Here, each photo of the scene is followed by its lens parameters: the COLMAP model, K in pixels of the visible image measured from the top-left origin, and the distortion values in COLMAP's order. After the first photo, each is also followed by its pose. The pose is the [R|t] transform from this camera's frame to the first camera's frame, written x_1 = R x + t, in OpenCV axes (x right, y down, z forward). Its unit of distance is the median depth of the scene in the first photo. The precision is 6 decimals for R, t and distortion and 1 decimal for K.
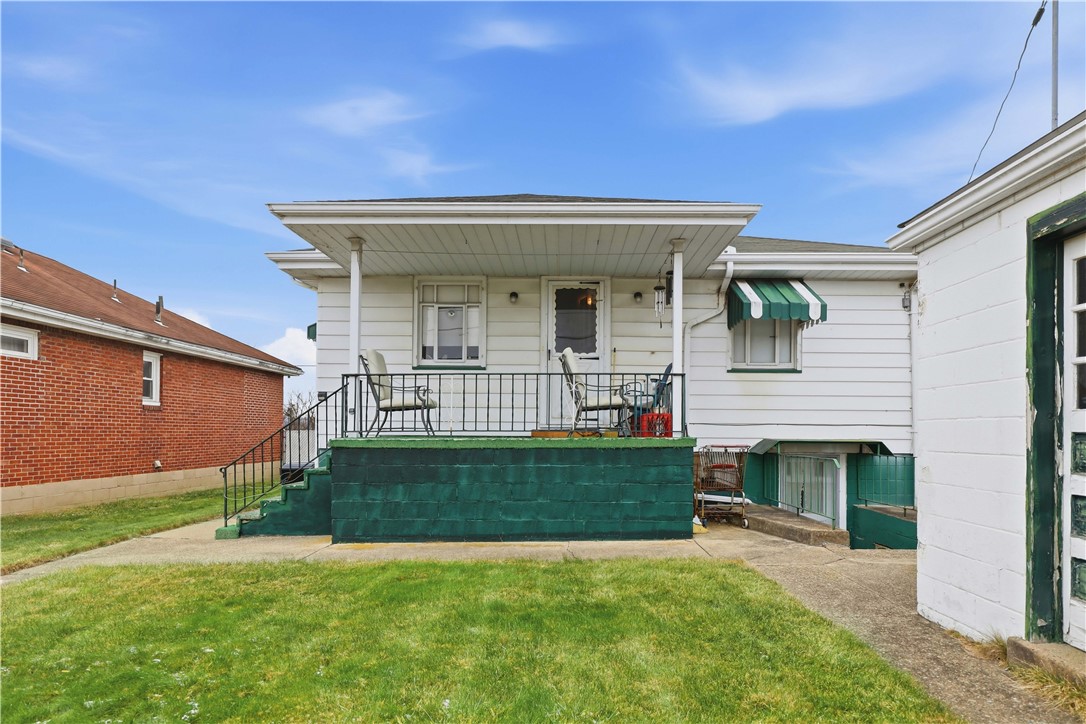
lens RADIAL K [[603.1, 0, 544.0], [0, 603.1, 433.8], [0, 0, 1]] dist [-0.015000, -0.000076]
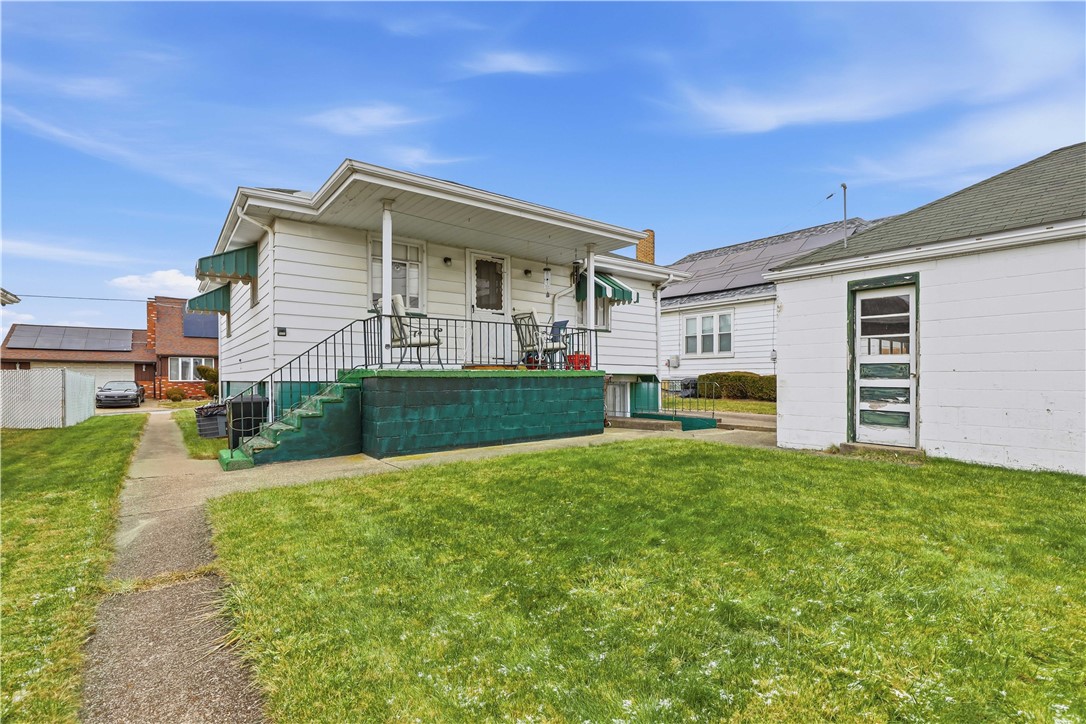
lens RADIAL K [[519.0, 0, 540.2], [0, 519.0, 380.5], [0, 0, 1]] dist [0.000152, 0.000055]
pose [[0.791416, -0.005397, 0.611254, -0.672441], [0.001948, 0.999978, 0.006308, 0.022712], [-0.611275, -0.003802, 0.791409, 0.009389]]
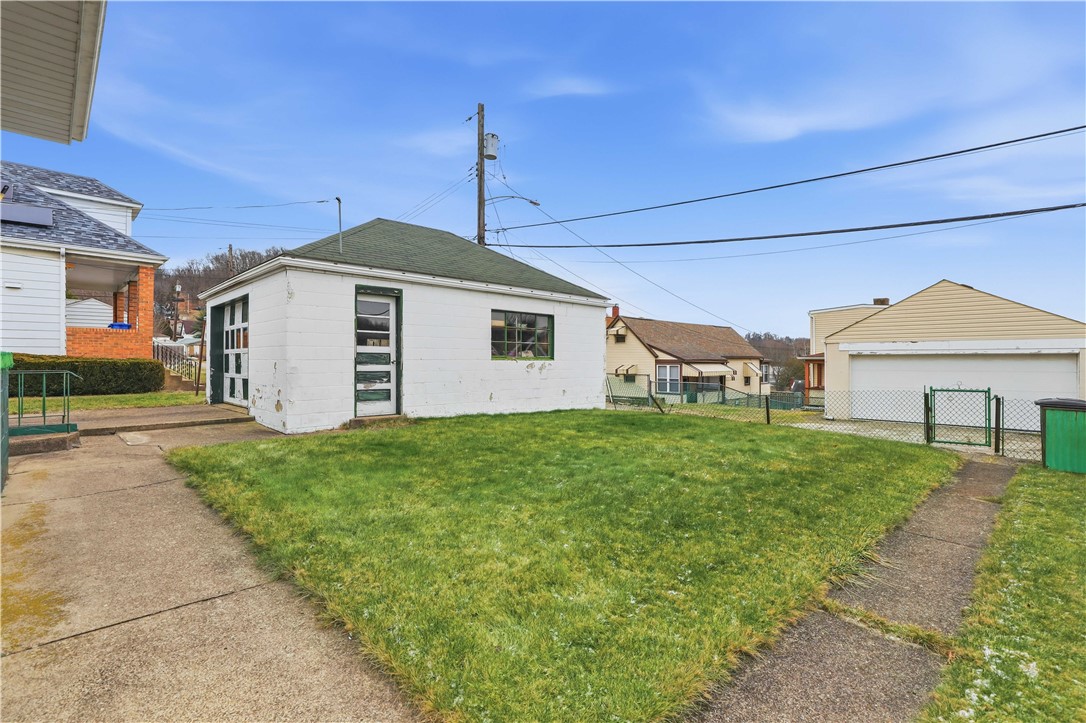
lens RADIAL K [[508.5, 0, 543.0], [0, 508.5, 361.5], [0, 0, 1]] dist [-0.000402, -0.000053]
pose [[-0.714475, -0.005974, 0.699635, -0.722832], [-0.003931, 0.999982, 0.004524, 0.012406], [-0.699650, 0.000482, -0.714486, 0.904061]]
